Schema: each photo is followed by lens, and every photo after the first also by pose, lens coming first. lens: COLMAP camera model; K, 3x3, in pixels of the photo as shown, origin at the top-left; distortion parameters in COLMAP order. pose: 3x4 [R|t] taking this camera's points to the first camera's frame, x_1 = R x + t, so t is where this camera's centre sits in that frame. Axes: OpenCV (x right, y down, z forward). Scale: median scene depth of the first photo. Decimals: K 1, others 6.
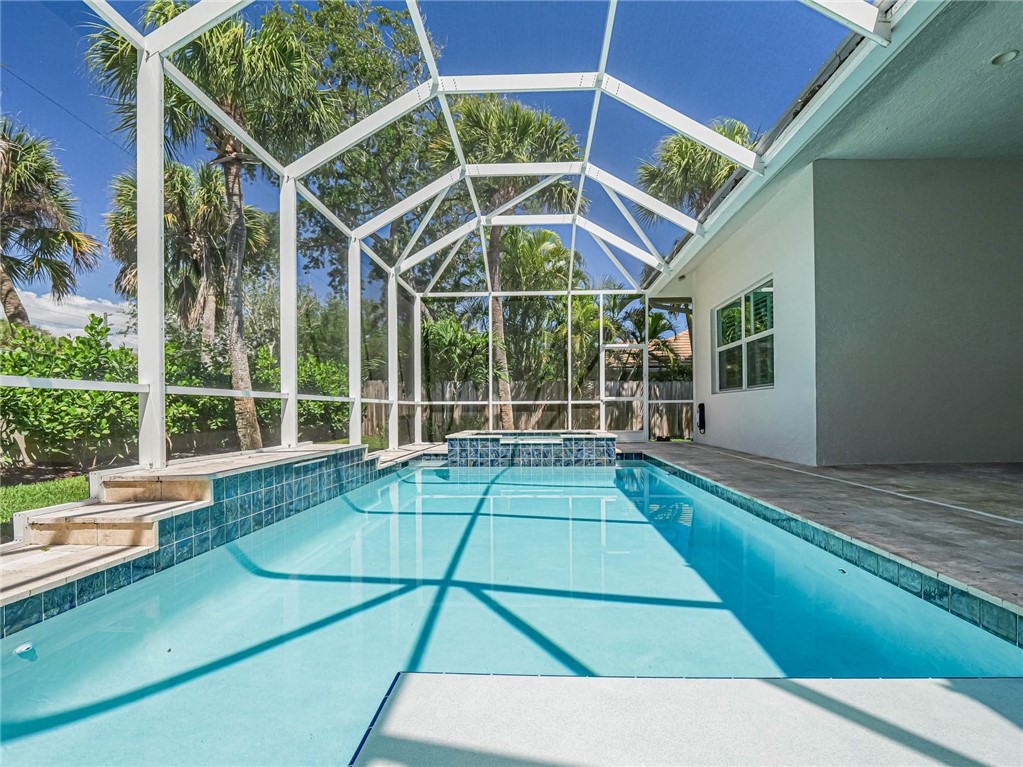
lens RADIAL K [[518.4, 0, 511.9], [0, 518.4, 411.2], [0, 0, 1]] dist [-0.014010, -0.000018]
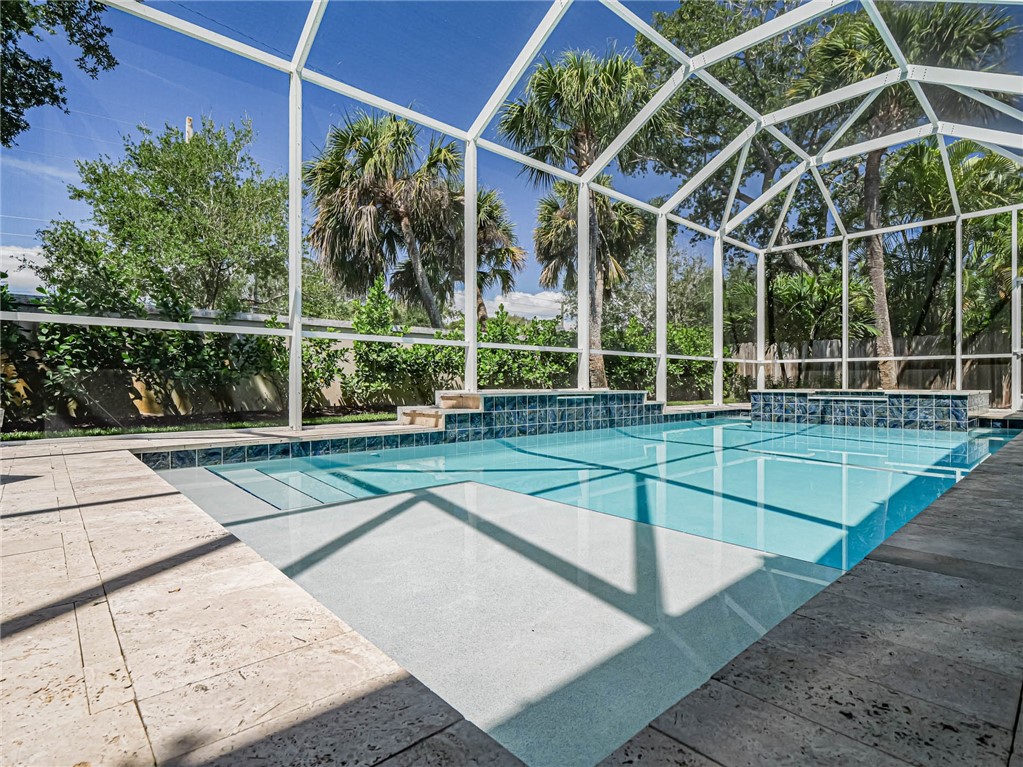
lens RADIAL K [[518.6, 0, 511.5], [0, 518.6, 383.5], [0, 0, 1]] dist [-0.015961, -0.000316]
pose [[0.704825, 0.008469, -0.709331, 0.262171], [-0.005946, 0.999964, 0.006031, 0.032068], [0.709356, -0.000033, 0.704850, -0.038839]]
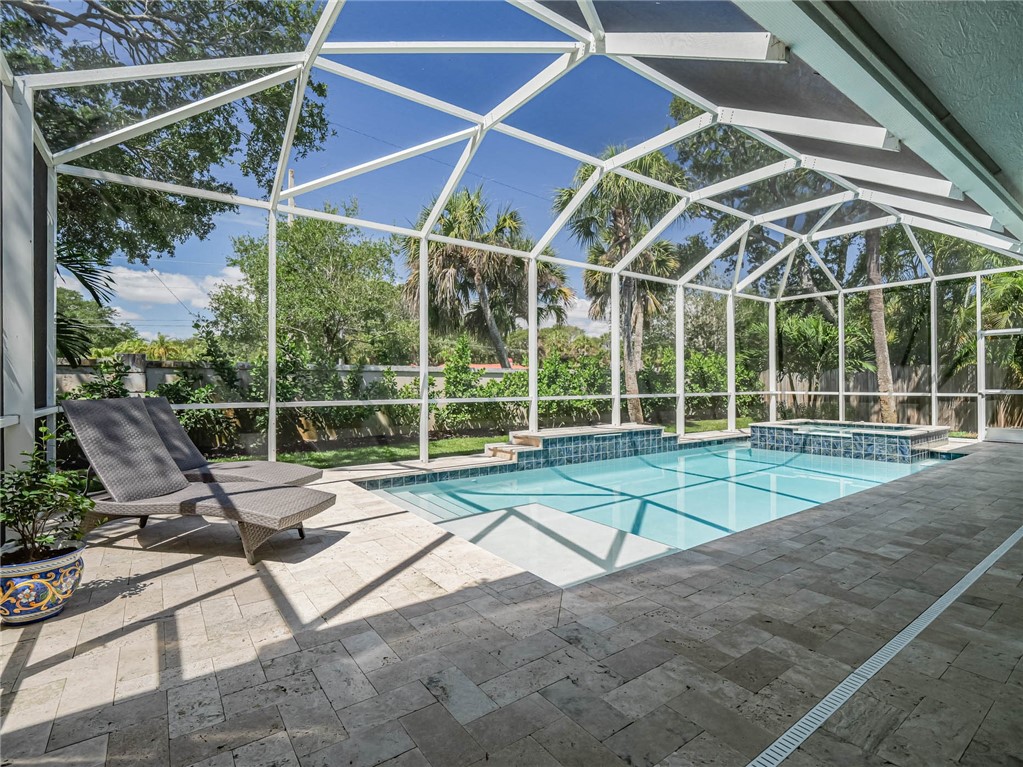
lens RADIAL K [[491.7, 0, 510.6], [0, 491.7, 378.1], [0, 0, 1]] dist [-0.018930, -0.000306]
pose [[0.620707, -0.003630, -0.784034, 0.463517], [-0.002927, 0.999972, -0.006947, -0.056106], [0.784037, 0.006607, 0.620679, -0.226024]]
